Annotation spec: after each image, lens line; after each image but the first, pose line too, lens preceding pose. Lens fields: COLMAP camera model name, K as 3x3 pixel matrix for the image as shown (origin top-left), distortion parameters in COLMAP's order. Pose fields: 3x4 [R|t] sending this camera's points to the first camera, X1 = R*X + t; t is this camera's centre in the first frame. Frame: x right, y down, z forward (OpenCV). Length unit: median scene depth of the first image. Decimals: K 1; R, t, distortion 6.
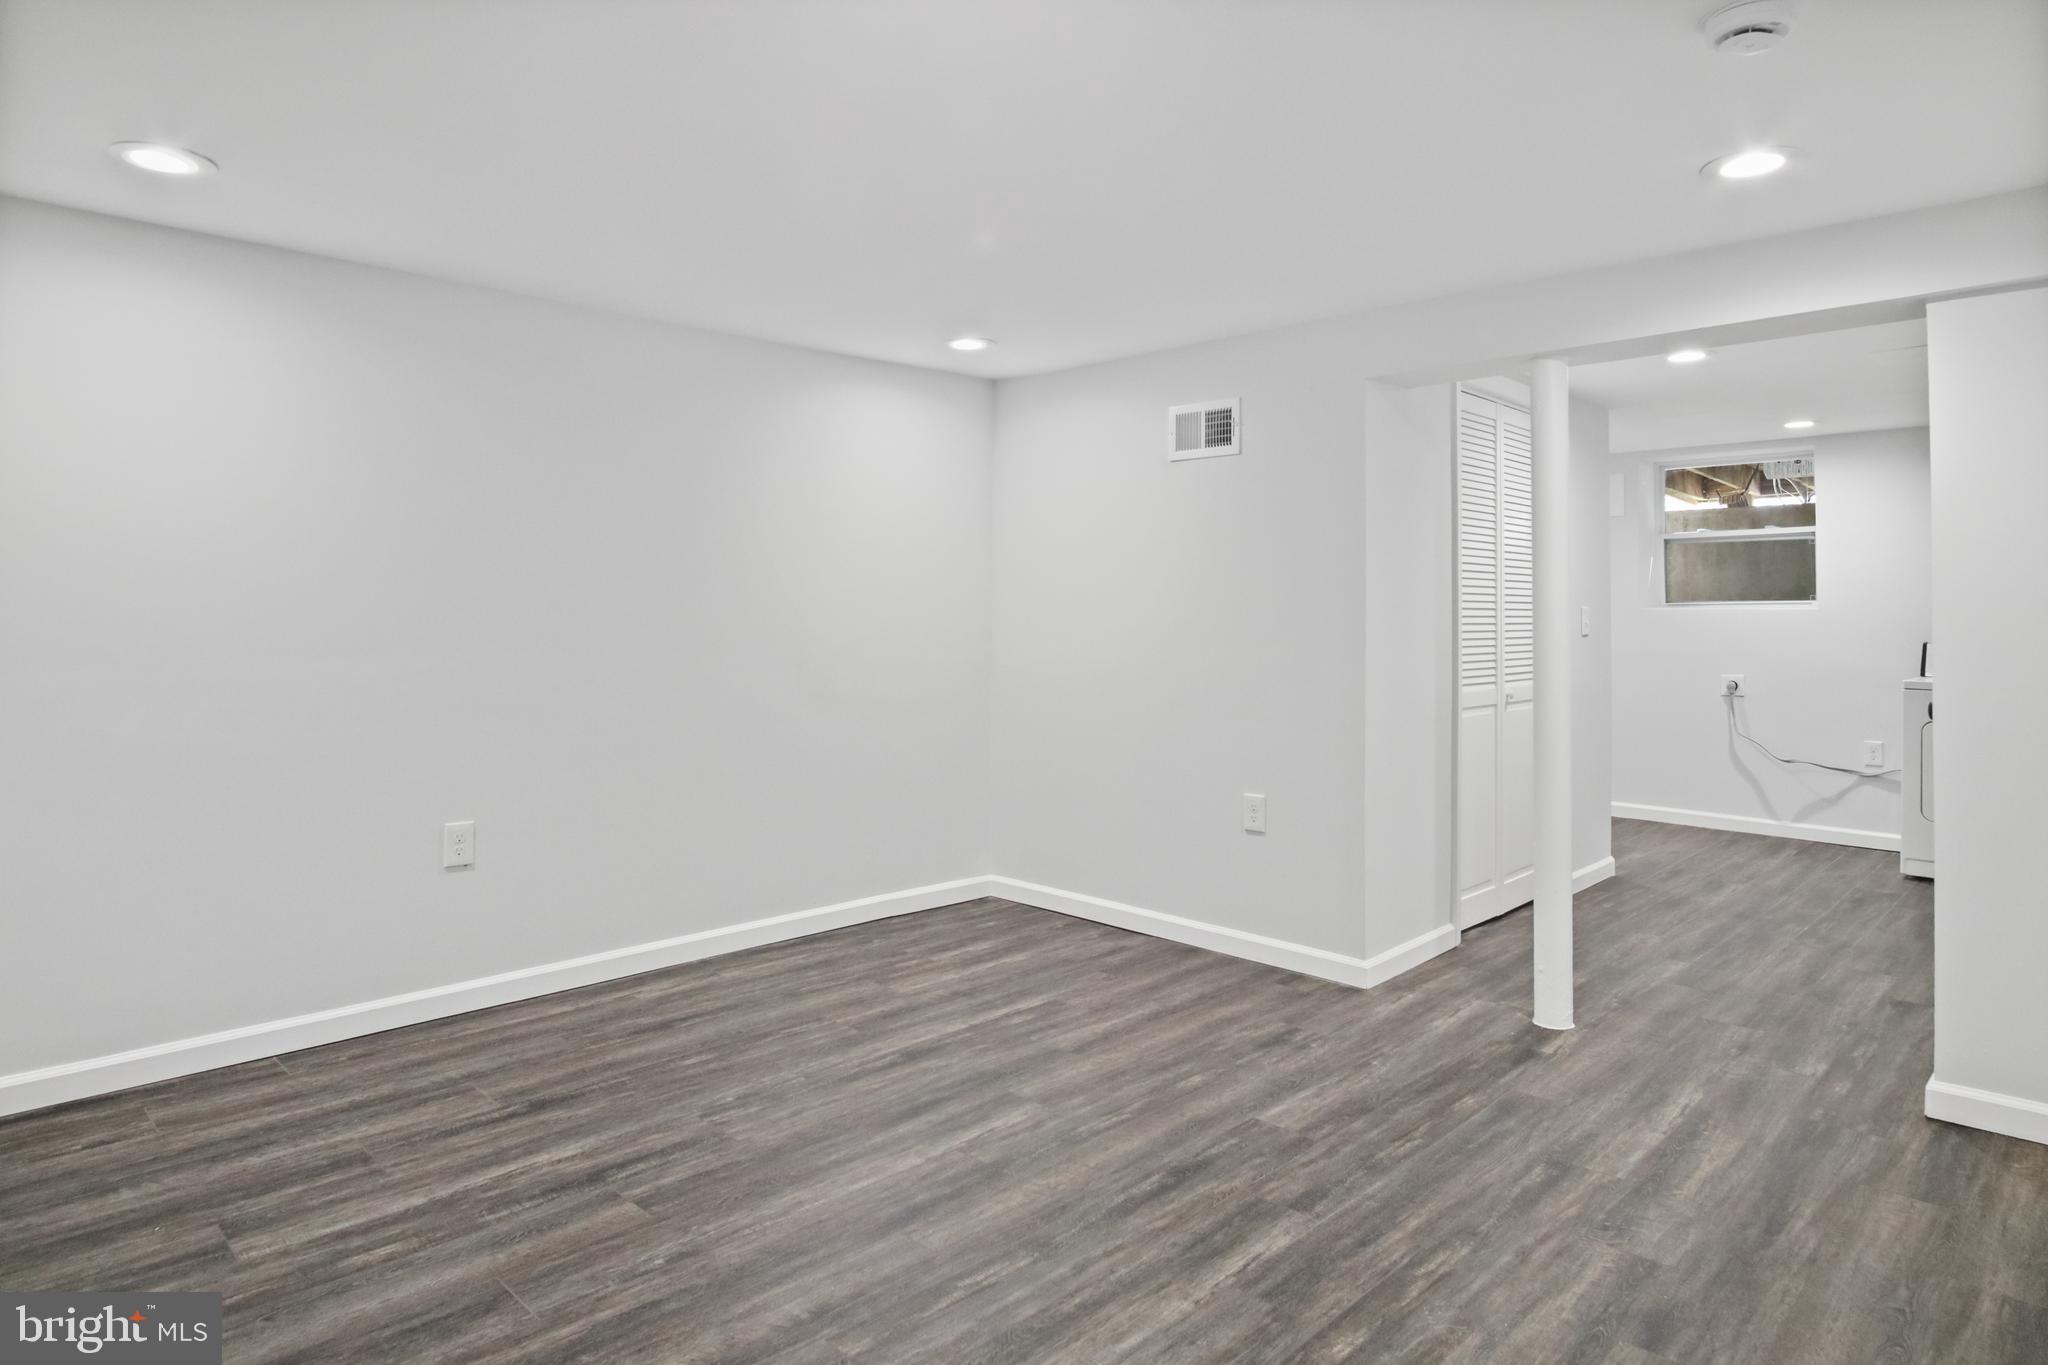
lens RADIAL K [[1171.4, 0, 1025.8], [0, 1171.4, 604.2], [0, 0, 1]] dist [-0.023494, 0.006387]
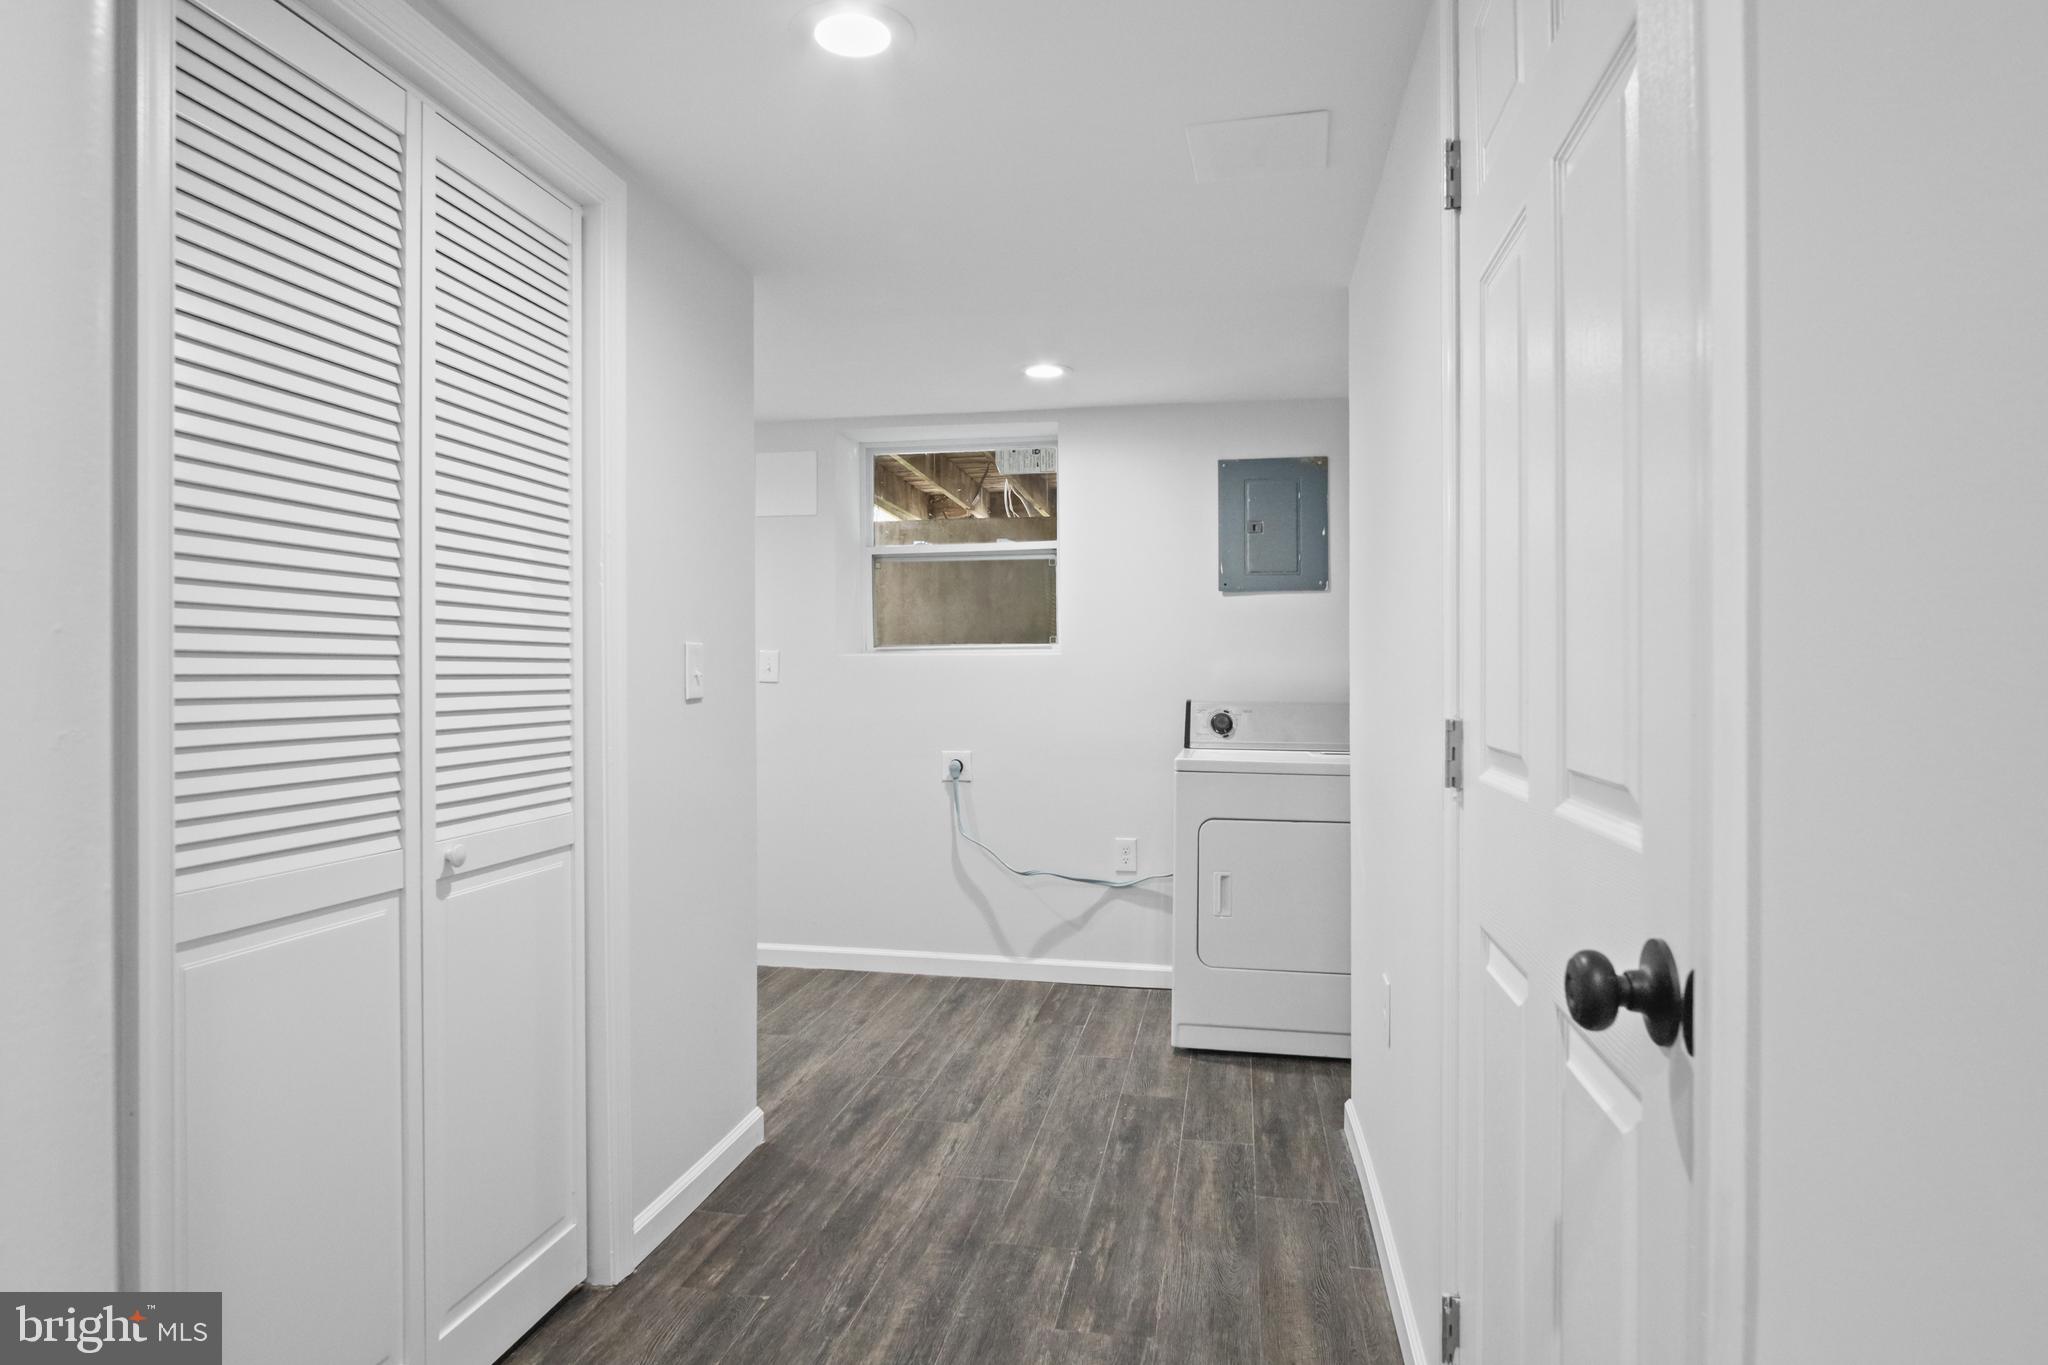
lens RADIAL K [[1171.4, 0, 1037.2], [0, 1171.4, 697.3], [0, 0, 1]] dist [-0.023494, 0.006387]
pose [[0.820583, -0.013361, 0.571371, 0.594853], [-0.005755, 0.999483, 0.031639, 0.017547], [-0.571498, -0.029251, 0.820082, 0.957079]]
